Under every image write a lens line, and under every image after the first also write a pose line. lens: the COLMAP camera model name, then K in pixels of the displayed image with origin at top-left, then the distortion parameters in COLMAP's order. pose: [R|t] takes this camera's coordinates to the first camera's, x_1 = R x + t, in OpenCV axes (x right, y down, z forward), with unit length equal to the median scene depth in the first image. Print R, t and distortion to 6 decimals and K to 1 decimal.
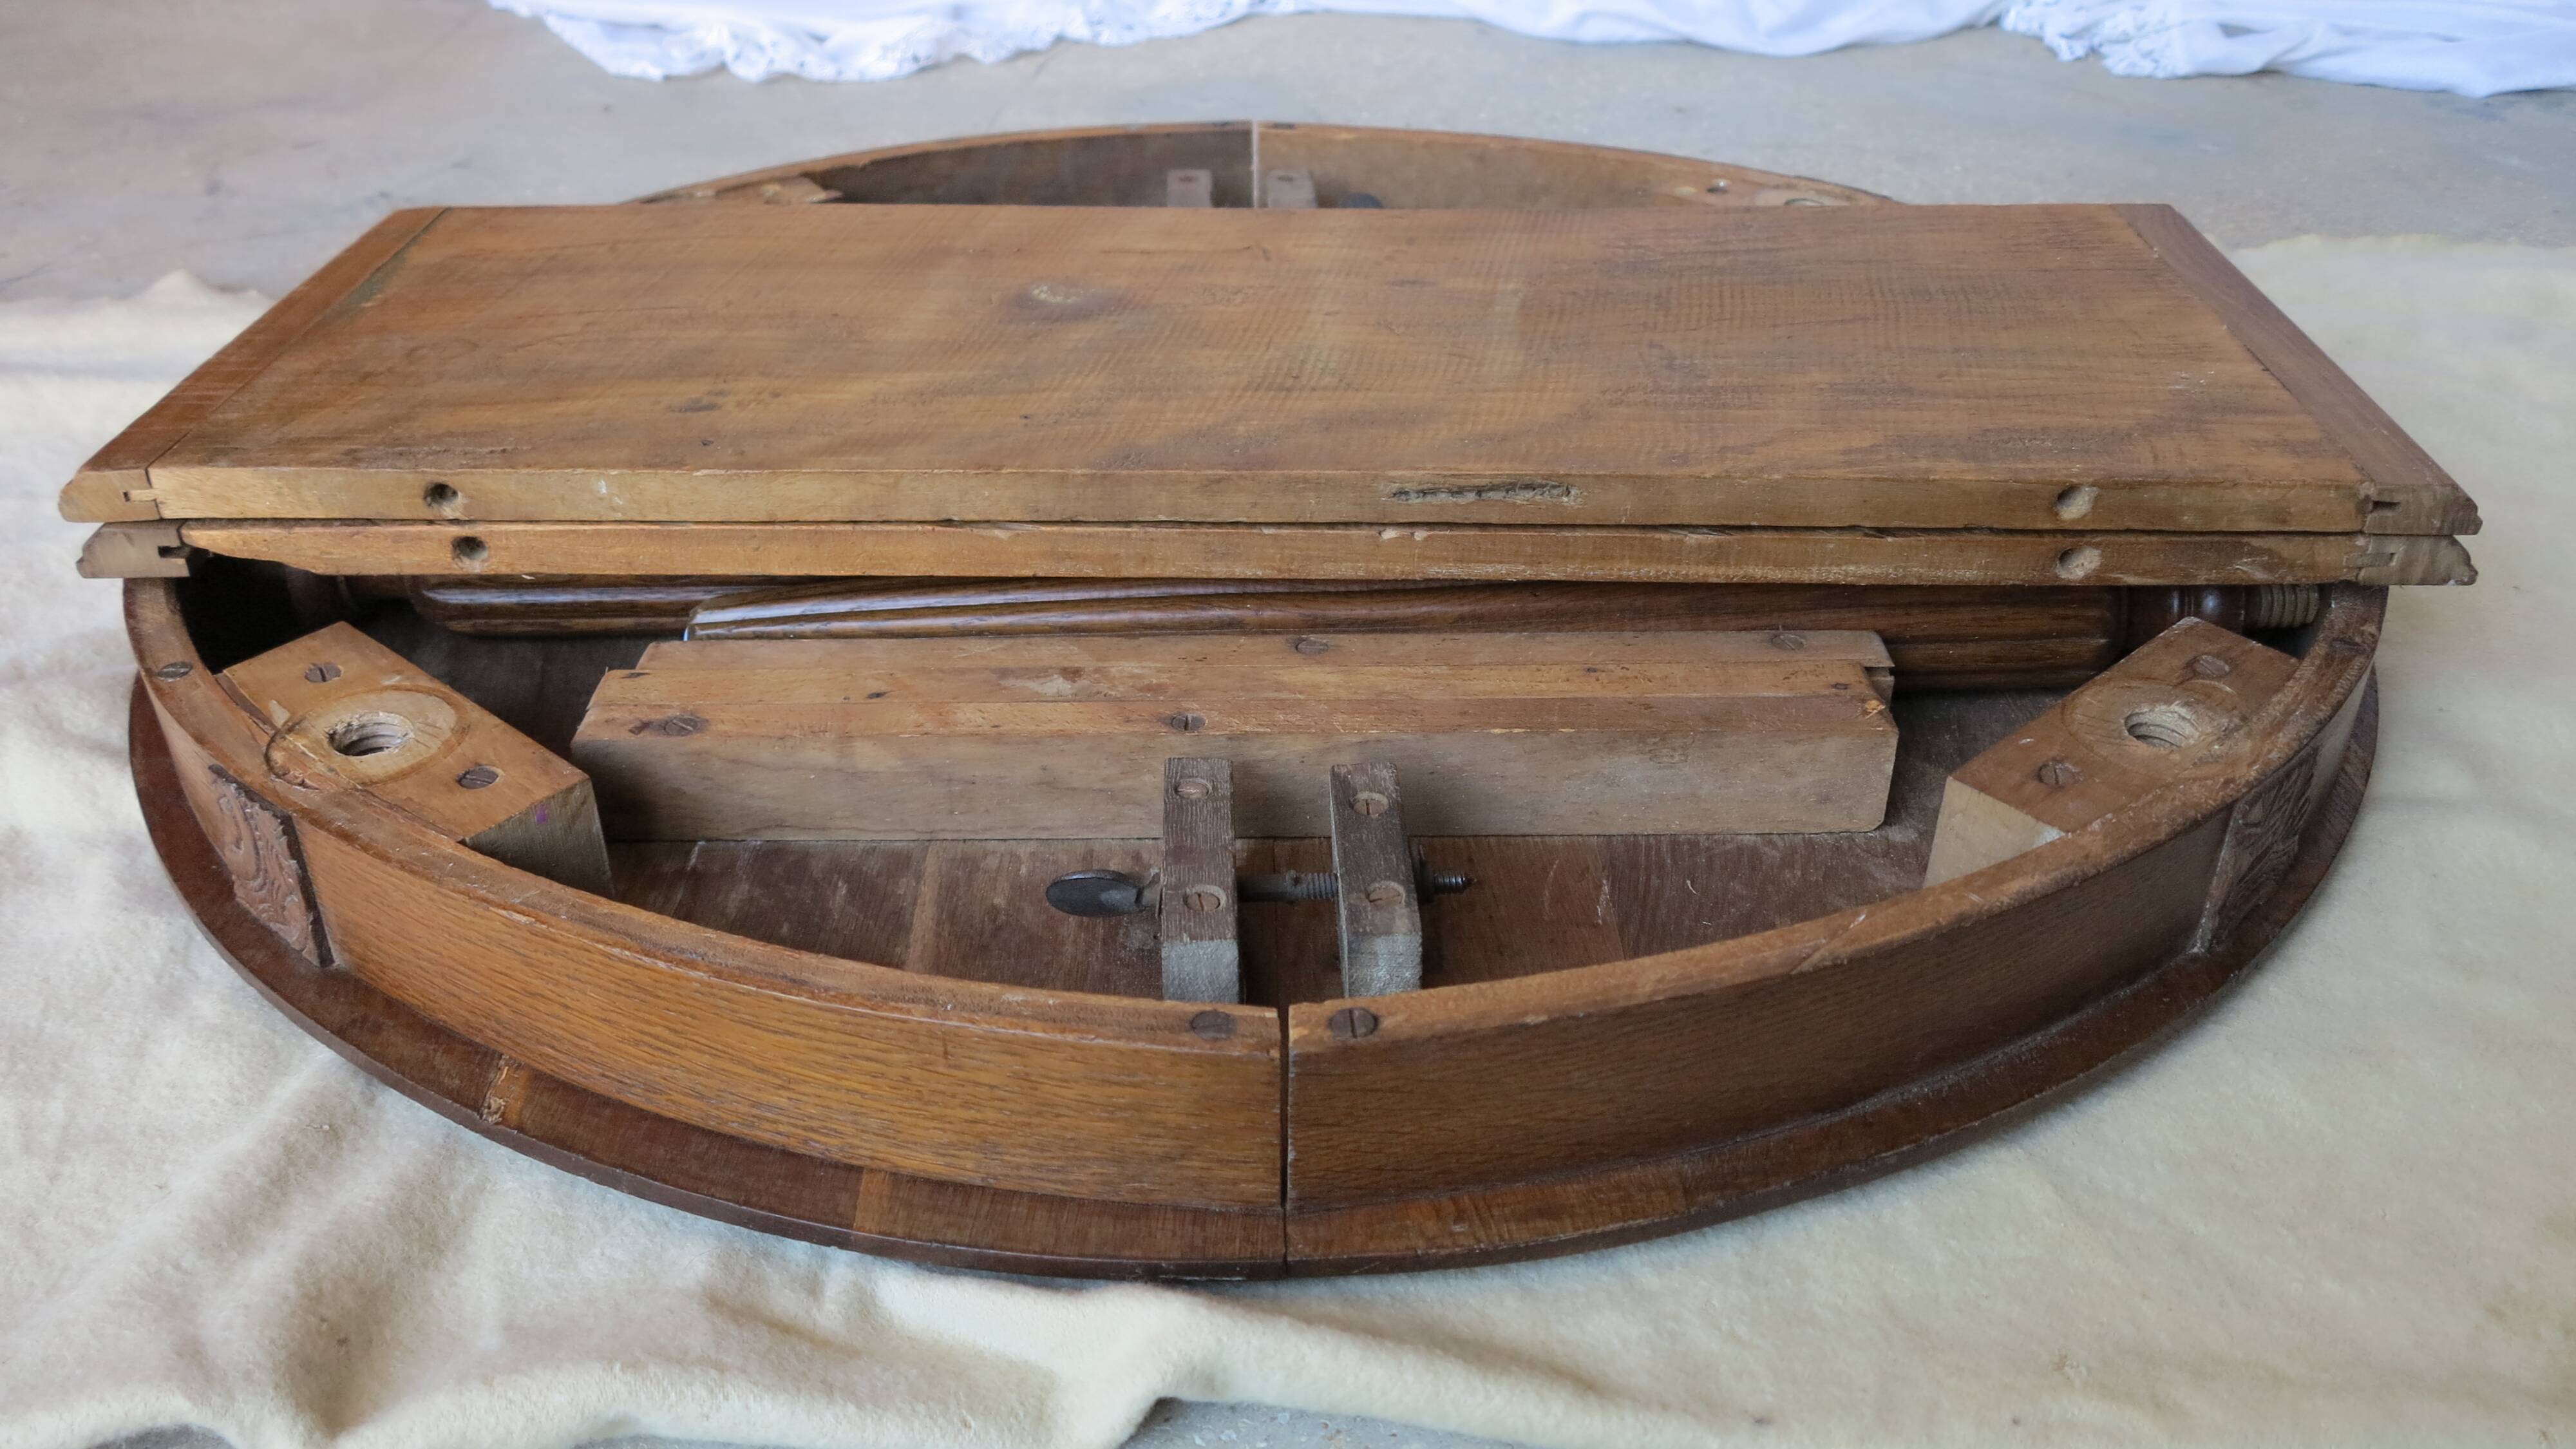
lens RADIAL K [[2107.6, 0, 1313.5], [0, 2107.6, 664.6], [0, 0, 1]] dist [-0.043836, 0.016752]
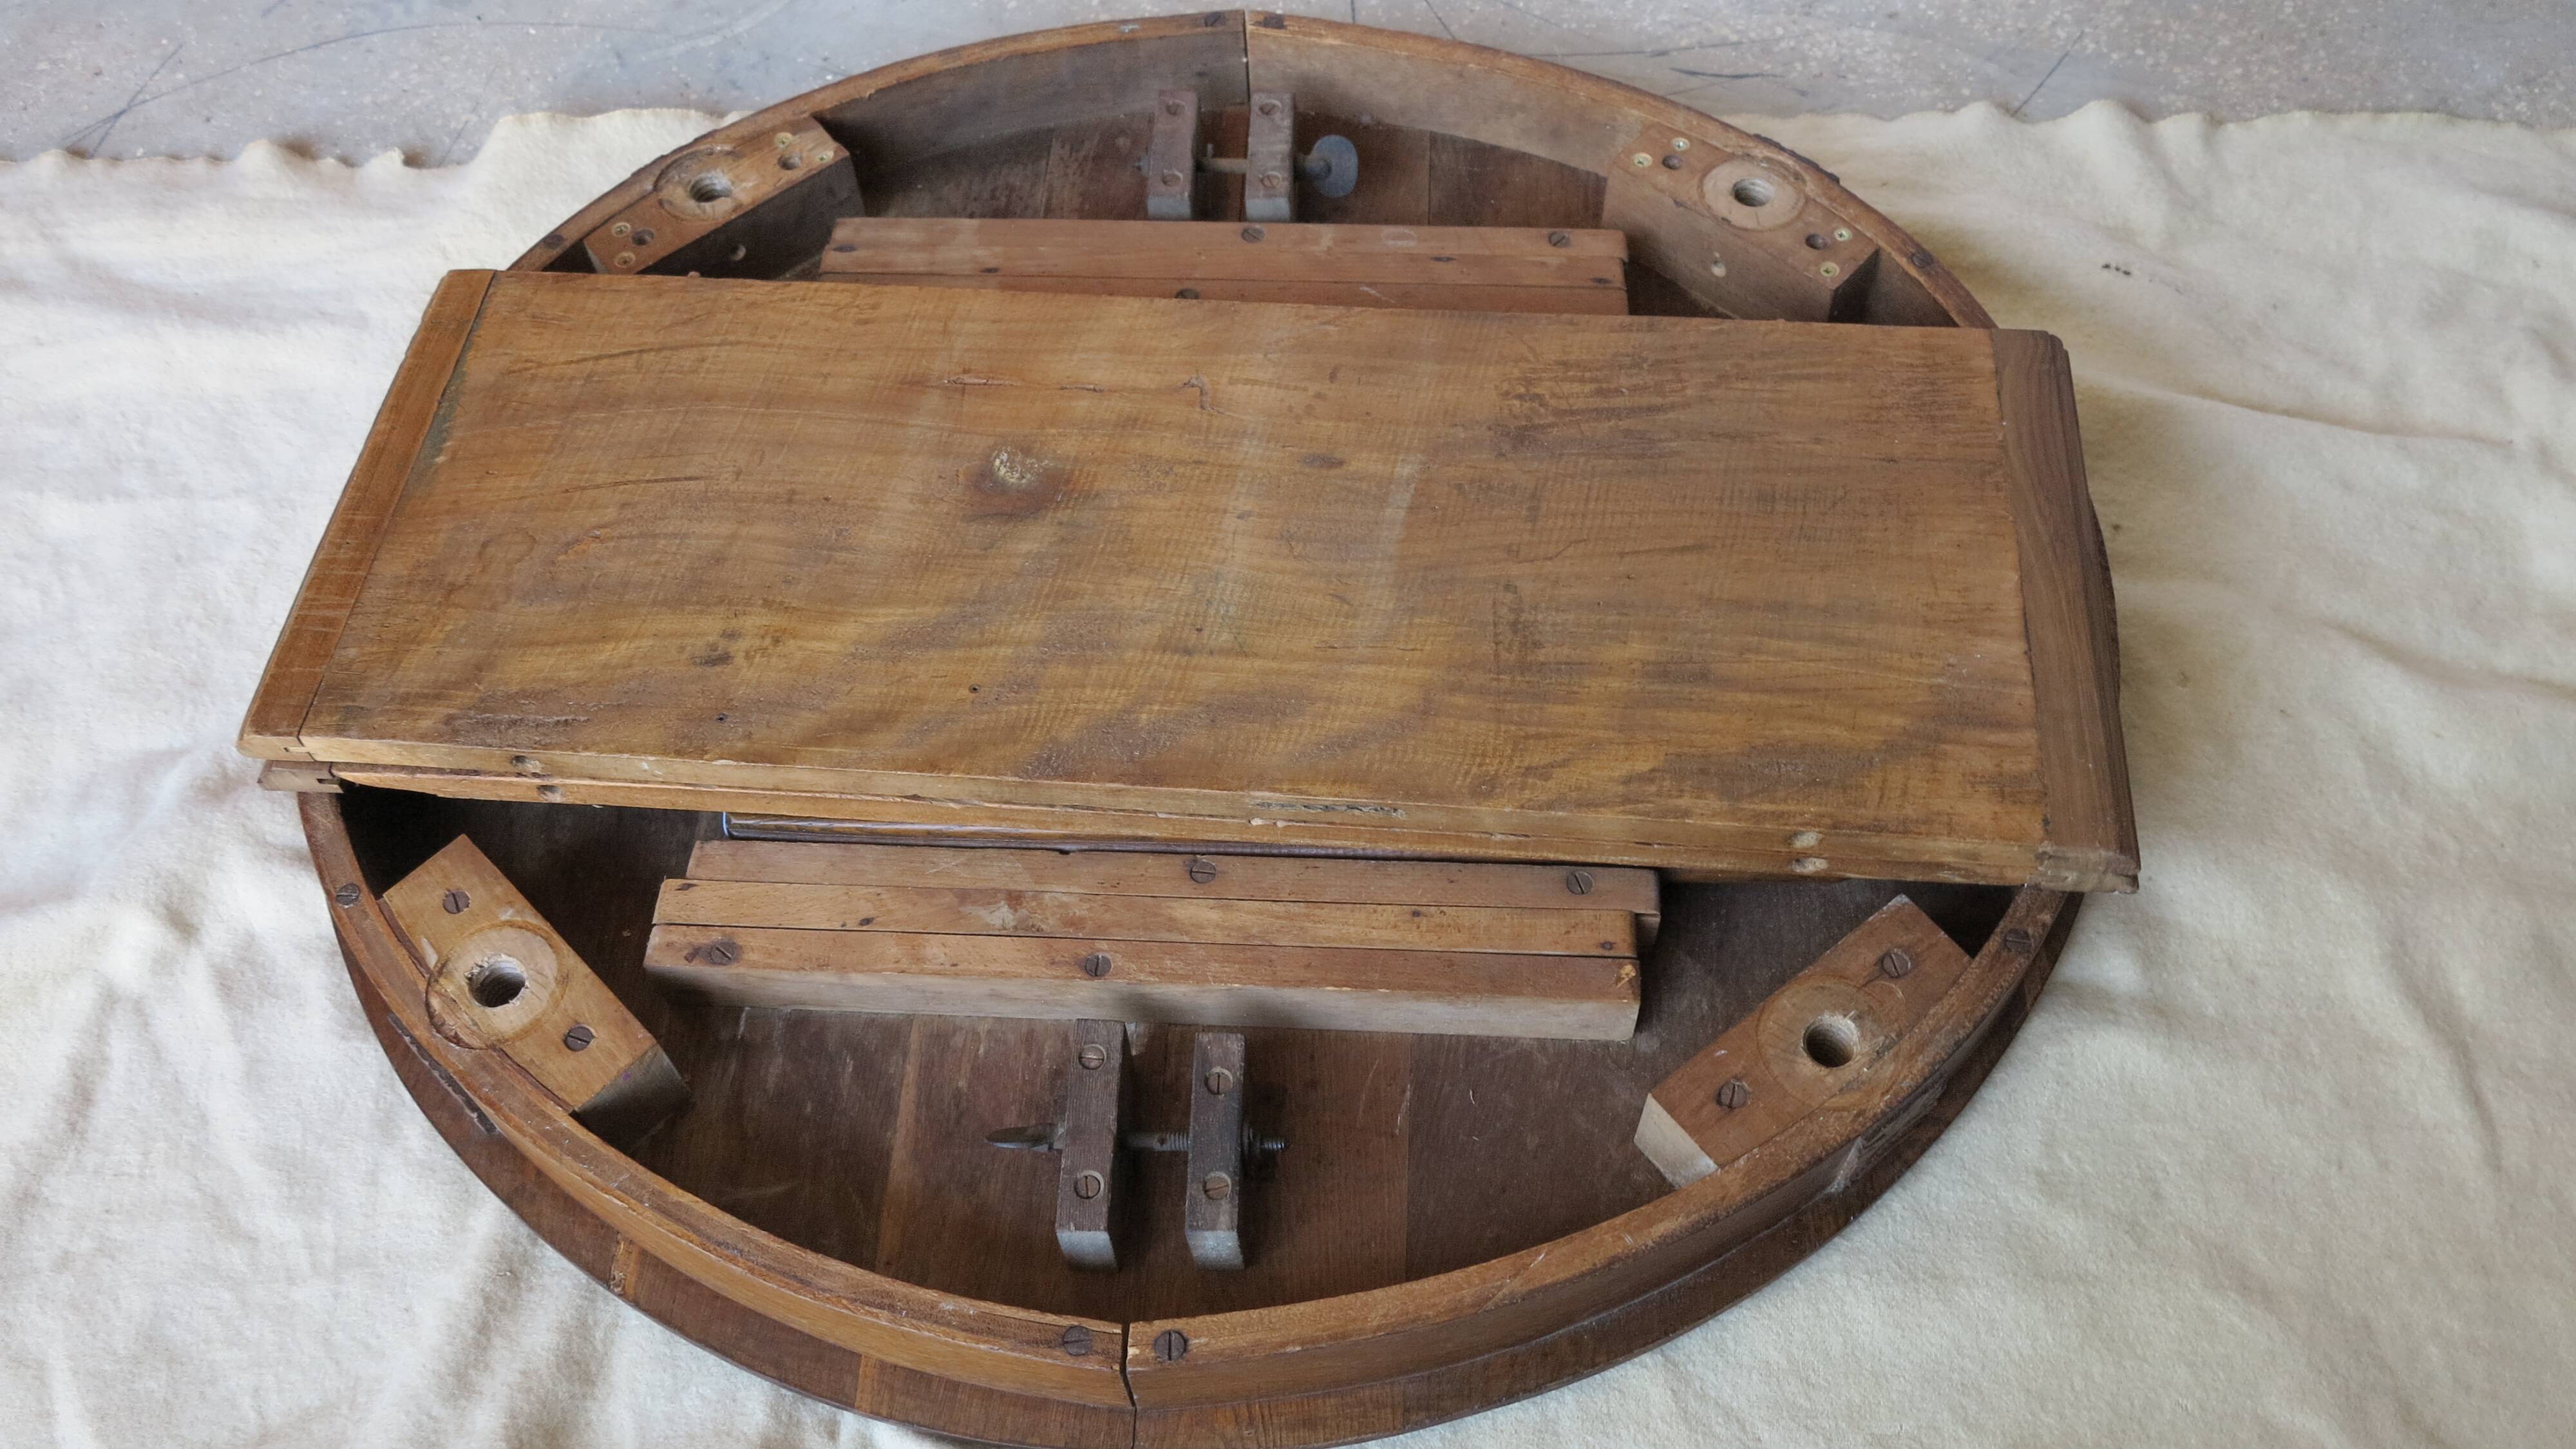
lens RADIAL K [[2107.6, 0, 1302.9], [0, 2107.6, 711.0], [0, 0, 1]] dist [-0.043836, 0.016752]
pose [[0.996805, 0.044939, -0.066039, 0.148739], [-0.013487, 0.909552, 0.415371, -0.669348], [0.078732, -0.413153, 0.907252, -0.121737]]
